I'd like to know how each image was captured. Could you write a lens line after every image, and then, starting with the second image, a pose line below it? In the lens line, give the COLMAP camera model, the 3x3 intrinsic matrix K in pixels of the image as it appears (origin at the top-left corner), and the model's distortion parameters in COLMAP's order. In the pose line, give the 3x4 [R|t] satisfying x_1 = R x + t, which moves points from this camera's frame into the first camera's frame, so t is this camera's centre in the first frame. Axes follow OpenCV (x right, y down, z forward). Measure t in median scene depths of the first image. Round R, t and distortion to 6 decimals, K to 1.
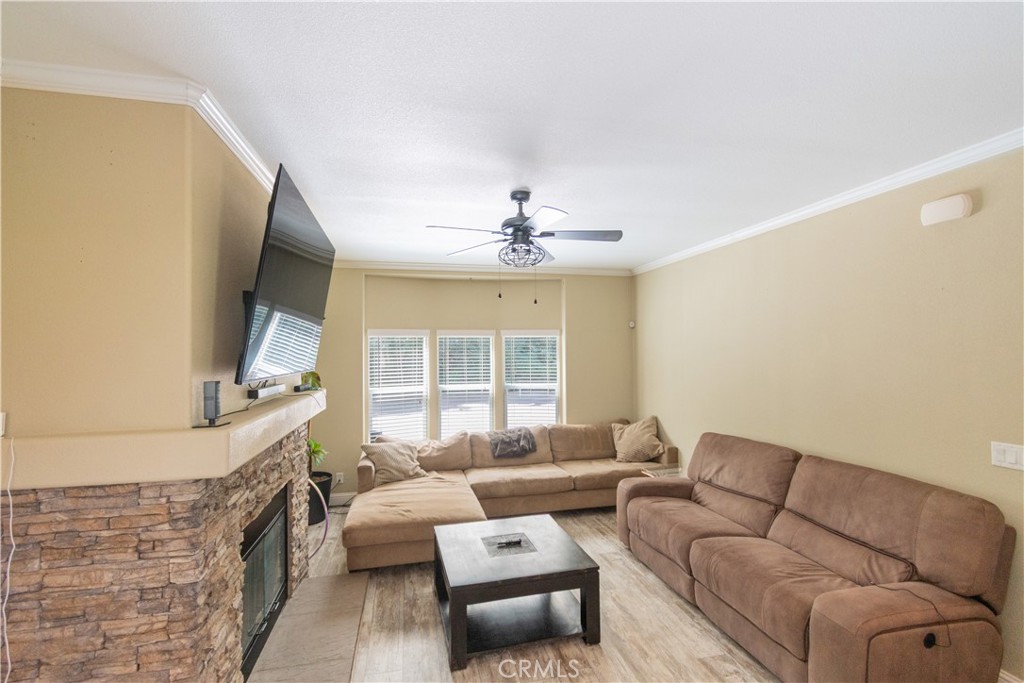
lens RADIAL K [[491.0, 0, 508.9], [0, 491.0, 345.1], [0, 0, 1]] dist [-0.000951, -0.000210]
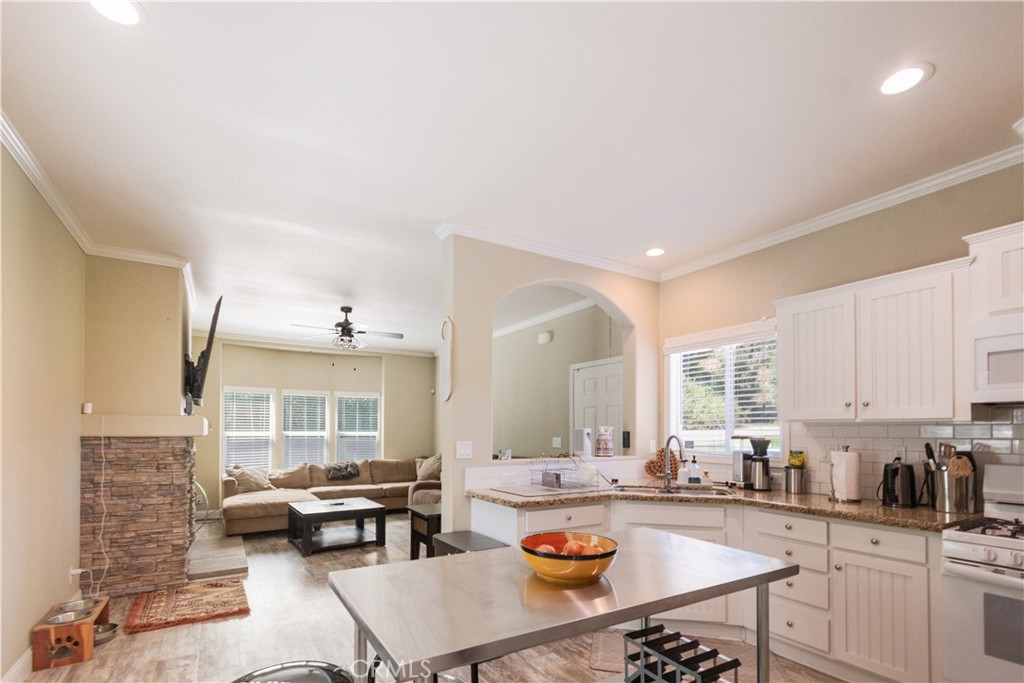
lens RADIAL K [[491.0, 0, 523.7], [0, 491.0, 427.1], [0, 0, 1]] dist [-0.000951, -0.000210]
pose [[0.939633, 0.014603, 0.341873, 0.018859], [-0.017813, 0.999822, 0.006252, 0.078070], [-0.341721, -0.011964, 0.939725, -0.693412]]
